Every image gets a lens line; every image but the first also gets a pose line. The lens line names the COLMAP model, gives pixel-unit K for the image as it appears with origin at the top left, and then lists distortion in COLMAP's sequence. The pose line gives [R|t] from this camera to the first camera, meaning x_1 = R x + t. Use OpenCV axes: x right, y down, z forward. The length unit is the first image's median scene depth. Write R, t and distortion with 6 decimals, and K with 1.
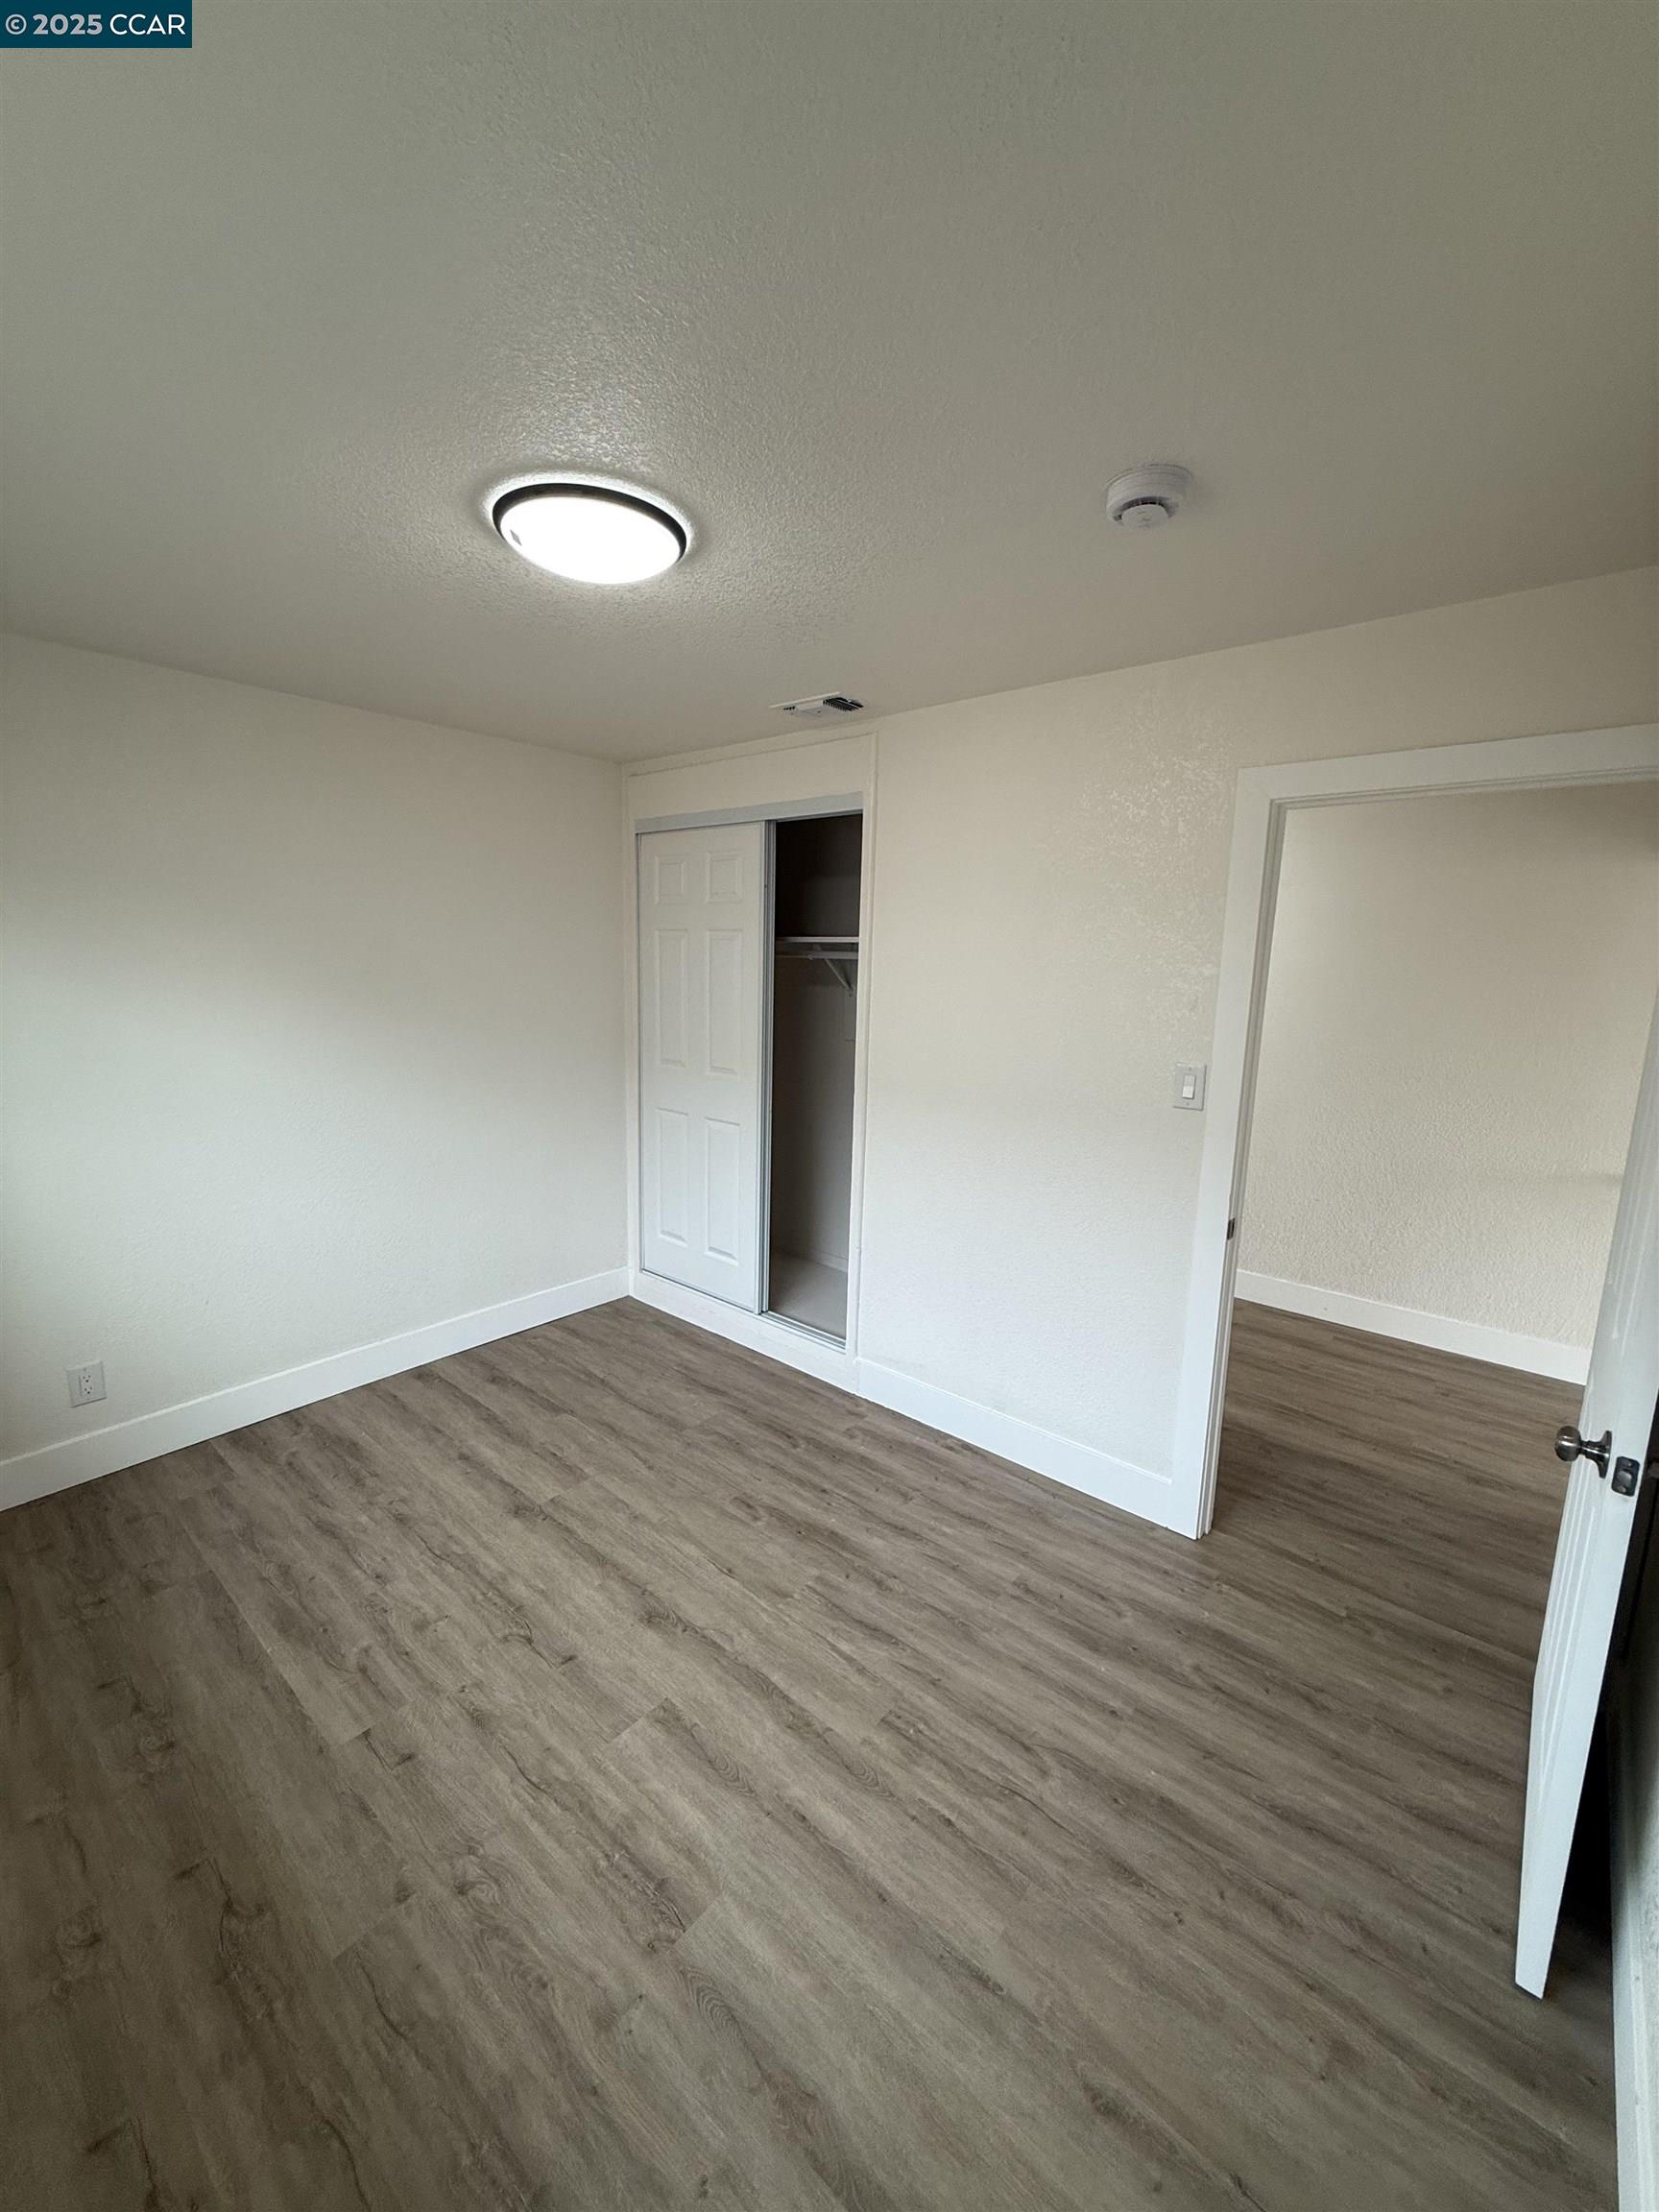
lens RADIAL K [[884.4, 0, 836.7], [0, 884.4, 1104.5], [0, 0, 1]] dist [-0.000916, -0.000265]
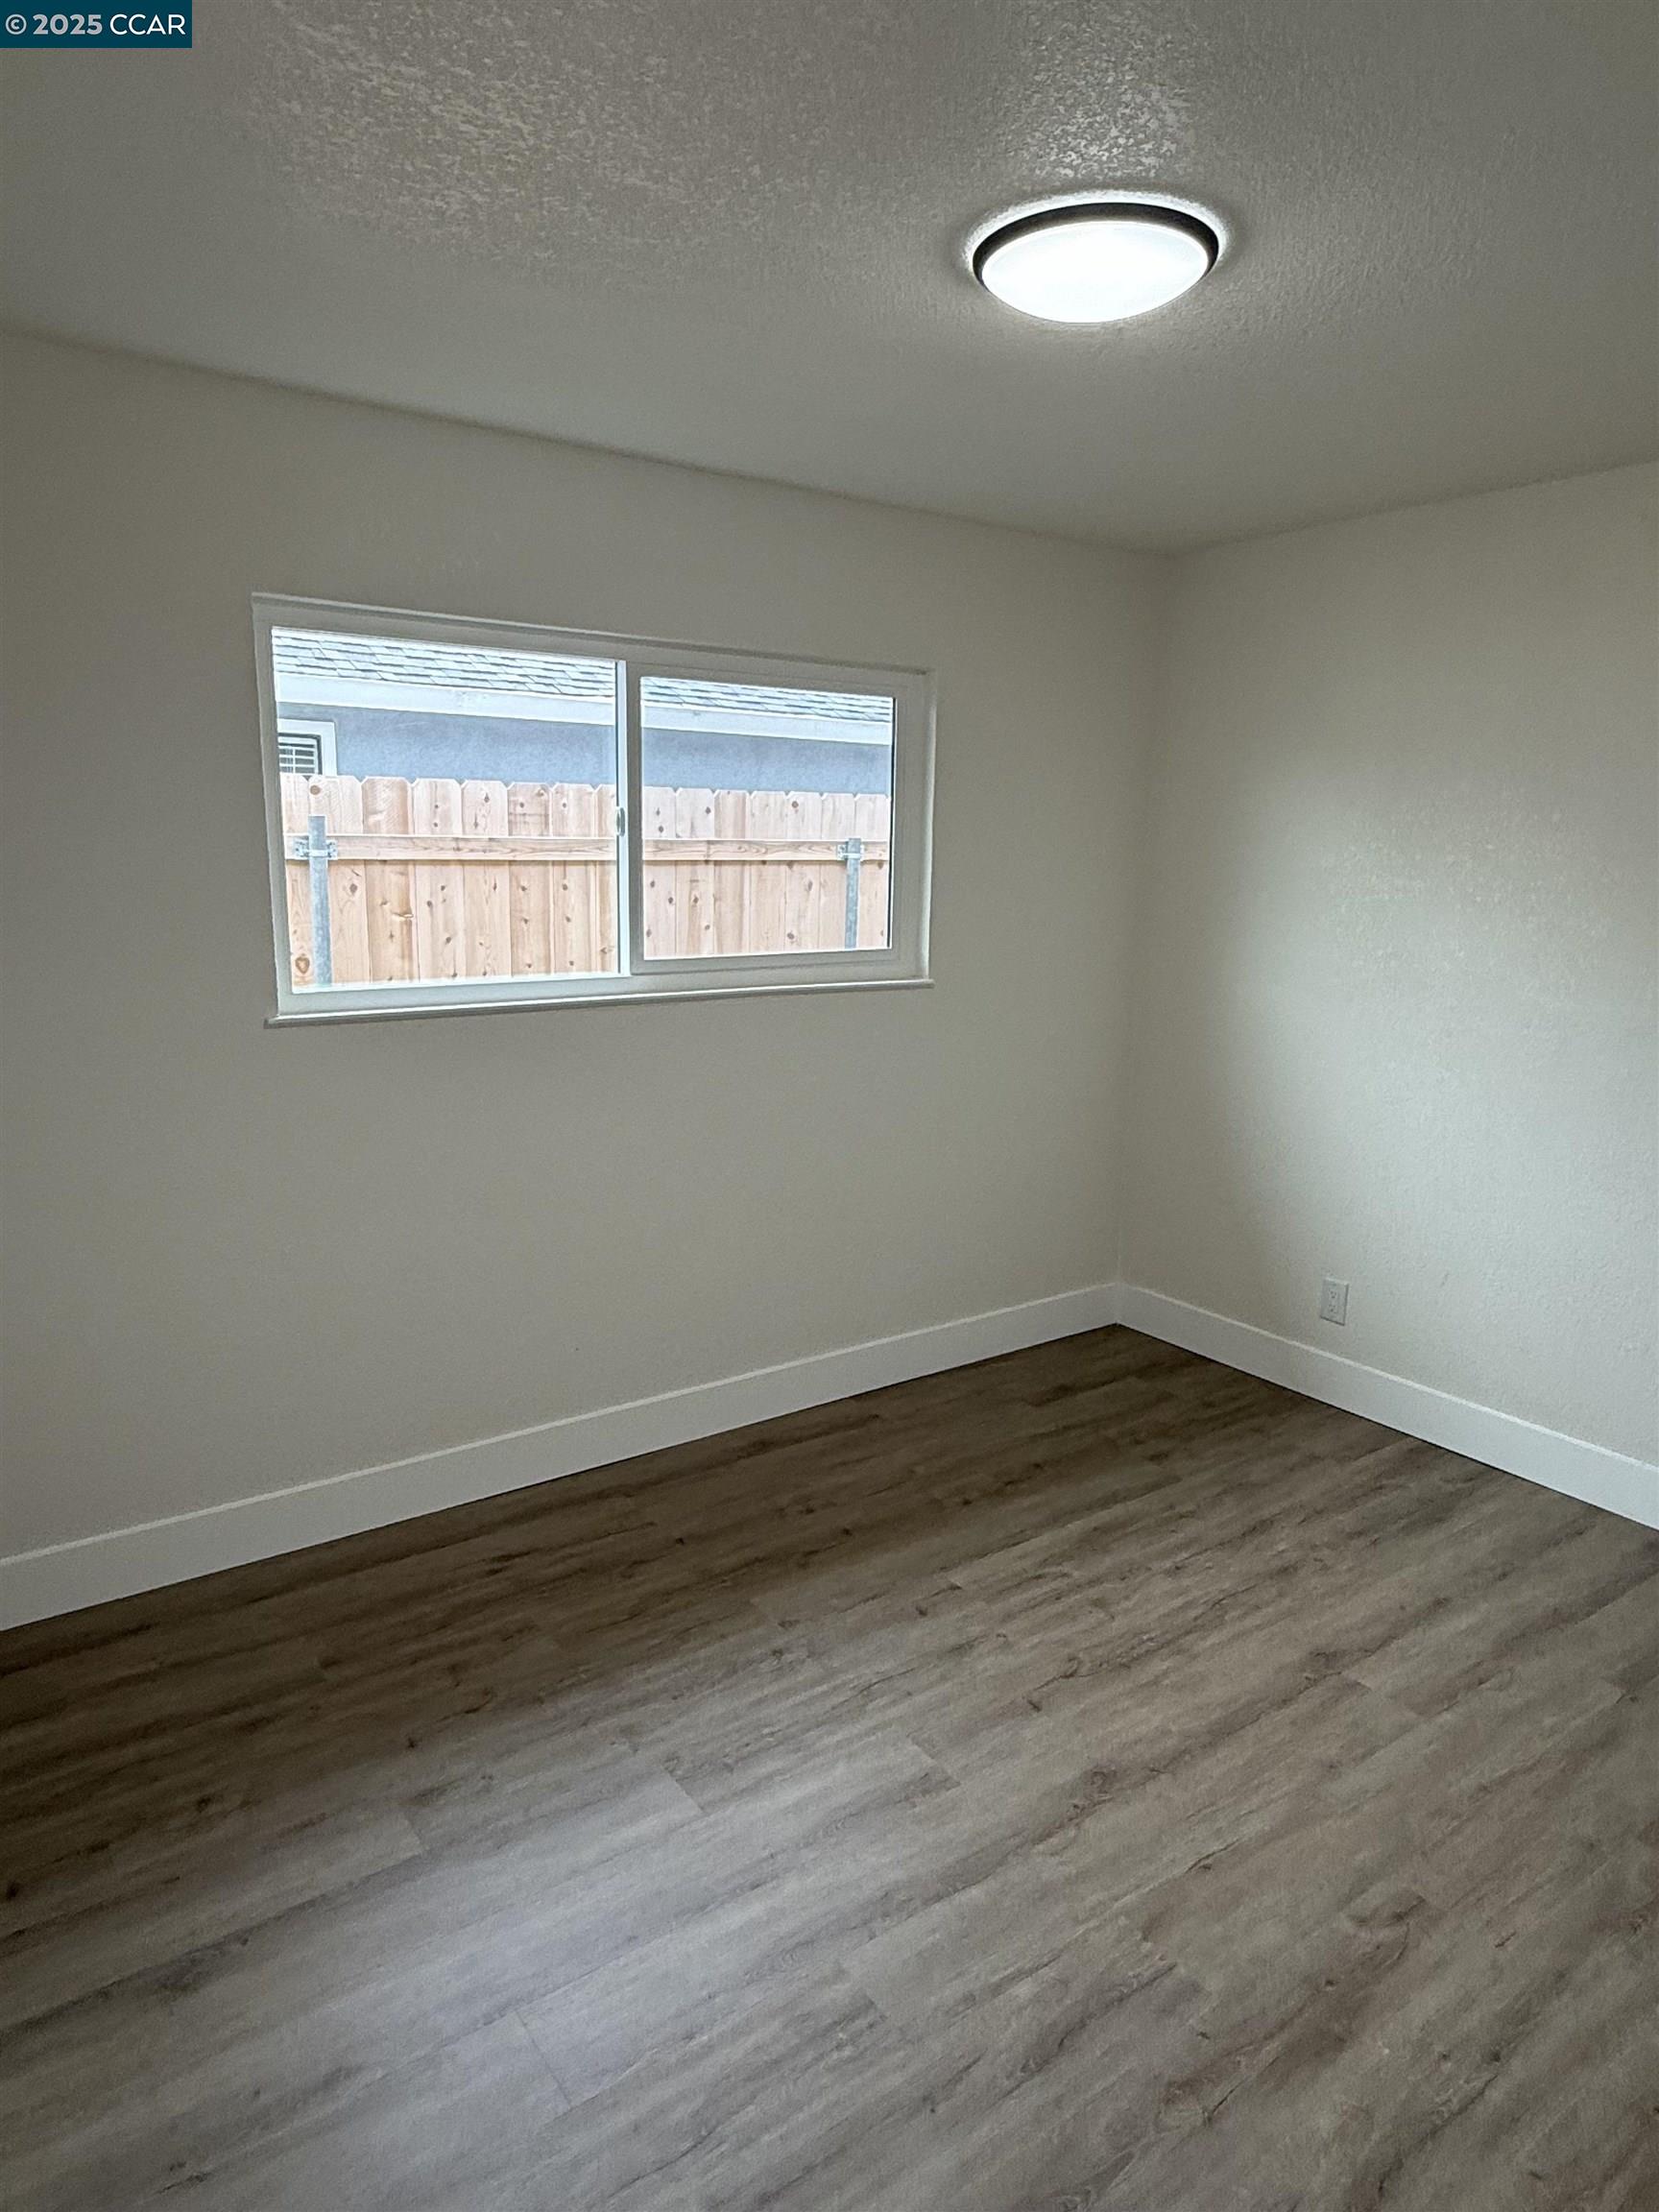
lens RADIAL K [[1348.0, 0, 834.7], [0, 1348.0, 1106.2], [0, 0, 1]] dist [-0.001940, 0.001026]
pose [[-0.240879, 0.166293, -0.956203, 0.745857], [-0.189095, 0.958291, 0.214292, -0.110813], [0.951956, 0.232432, -0.199387, 0.858840]]
